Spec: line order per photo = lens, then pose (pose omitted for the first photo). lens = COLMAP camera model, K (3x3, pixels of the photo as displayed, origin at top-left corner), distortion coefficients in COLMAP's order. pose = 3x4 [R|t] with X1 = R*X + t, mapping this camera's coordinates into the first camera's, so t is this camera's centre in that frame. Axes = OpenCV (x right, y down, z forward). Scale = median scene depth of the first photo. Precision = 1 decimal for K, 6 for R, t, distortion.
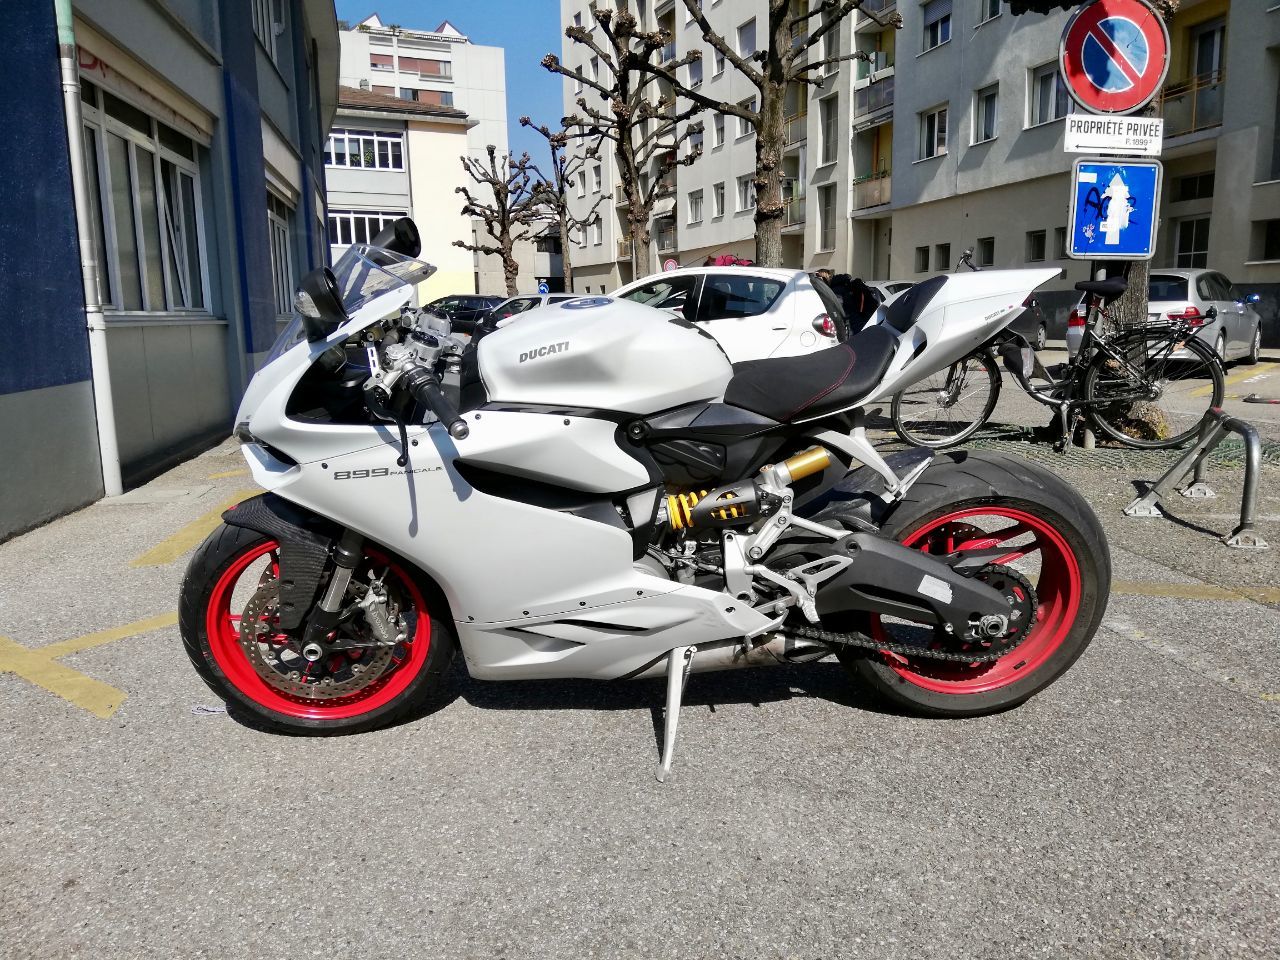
lens RADIAL K [[955.9, 0, 651.4], [0, 955.9, 472.3], [0, 0, 1]] dist [0.069577, -0.108873]
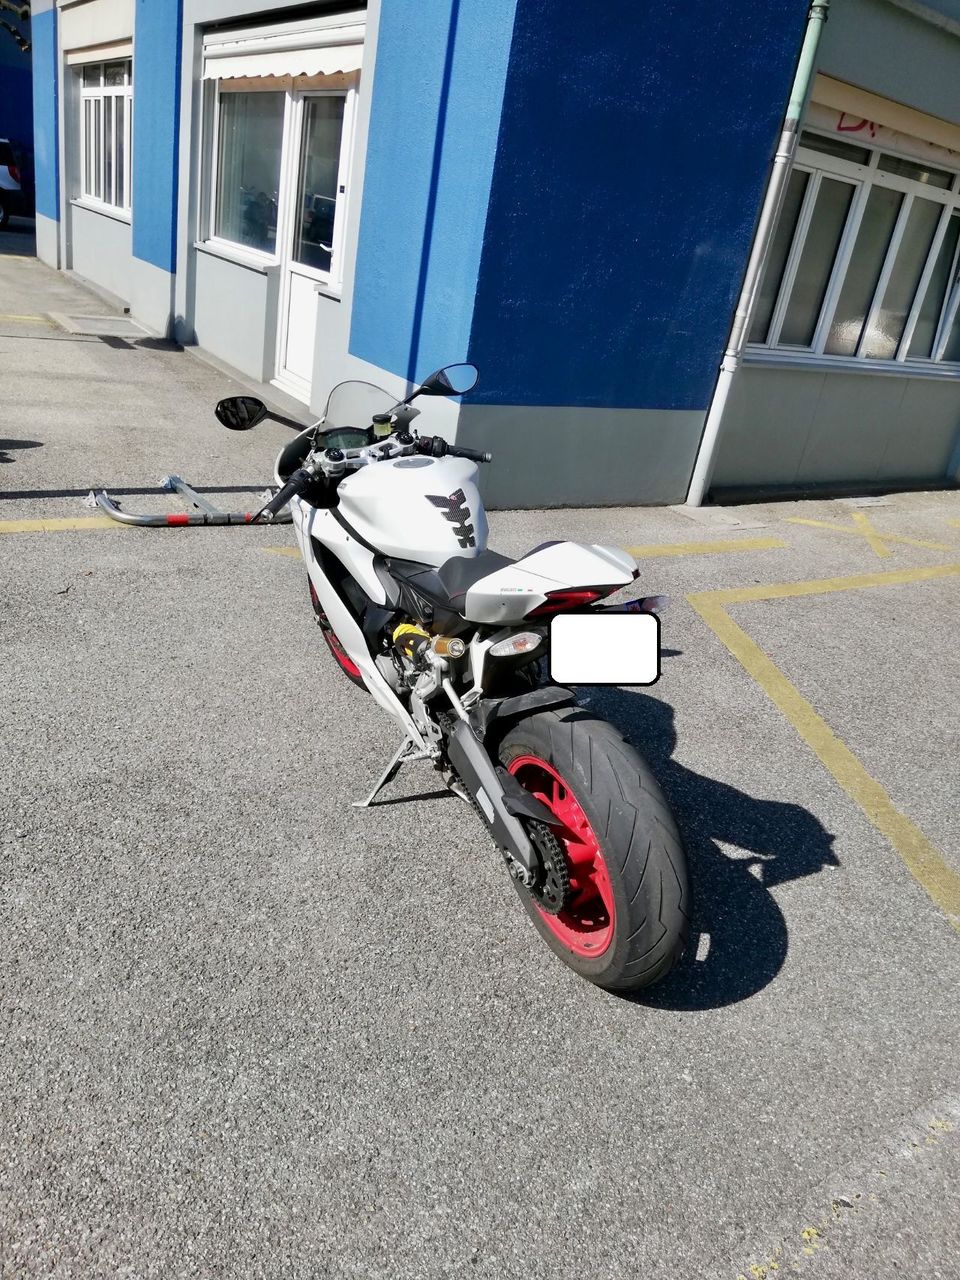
lens RADIAL K [[964.9, 0, 480.0], [0, 964.9, 640.0], [0, 0, 1]] dist [0.059191, -0.123987]
pose [[0.424564, 0.436975, -0.792968, 0.392343], [-0.305558, 0.893593, 0.328826, -0.147355], [0.852279, 0.102691, 0.512908, 0.146794]]
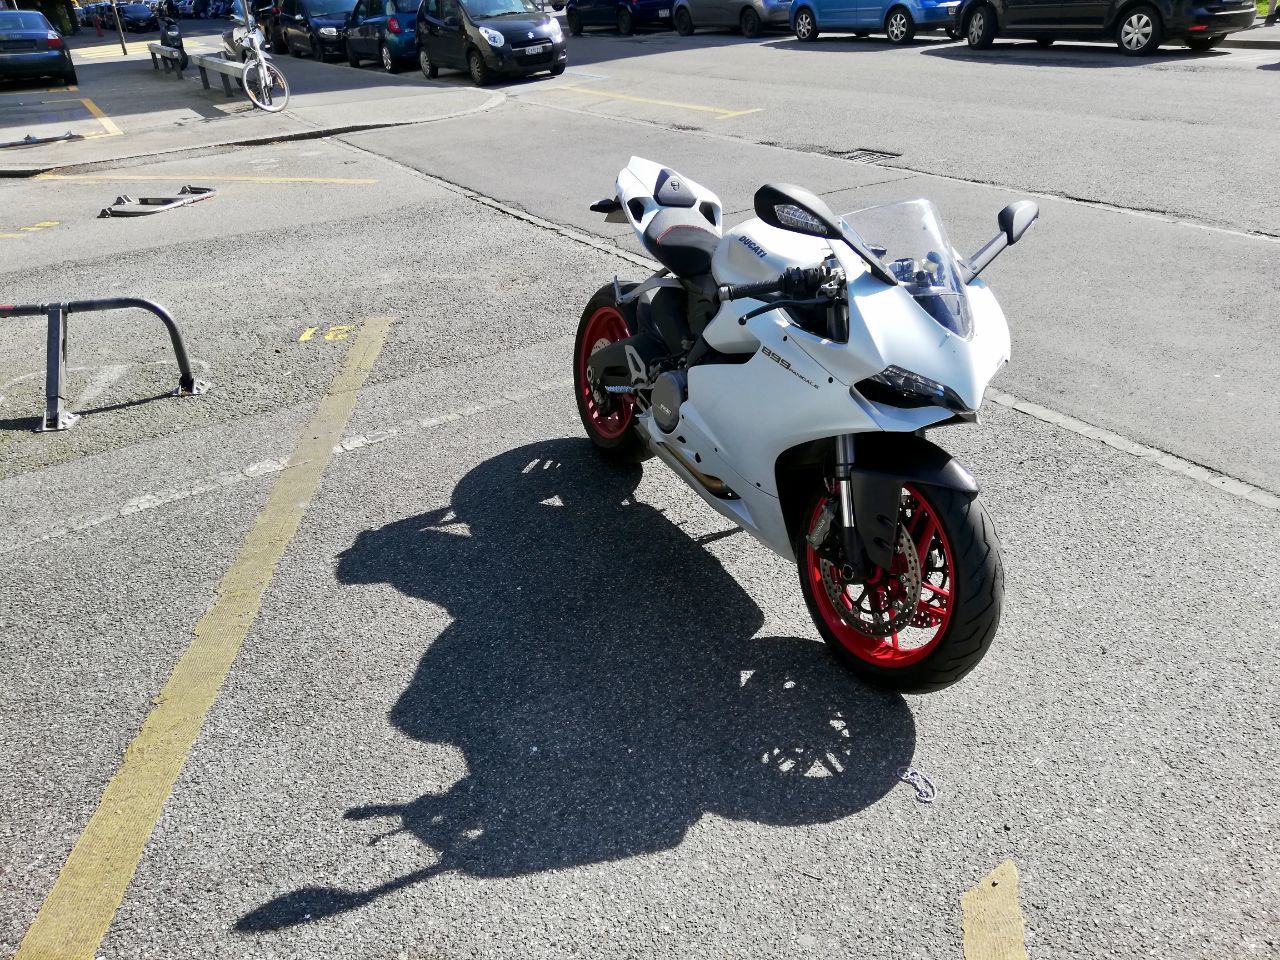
lens RADIAL K [[952.9, 0, 639.5], [0, 952.9, 486.8], [0, 0, 1]] dist [0.080587, -0.109331]
pose [[-0.401242, -0.394844, 0.826500, -0.419202], [0.220262, 0.834252, 0.505478, -0.202664], [-0.889095, 0.384866, -0.247768, 0.576252]]
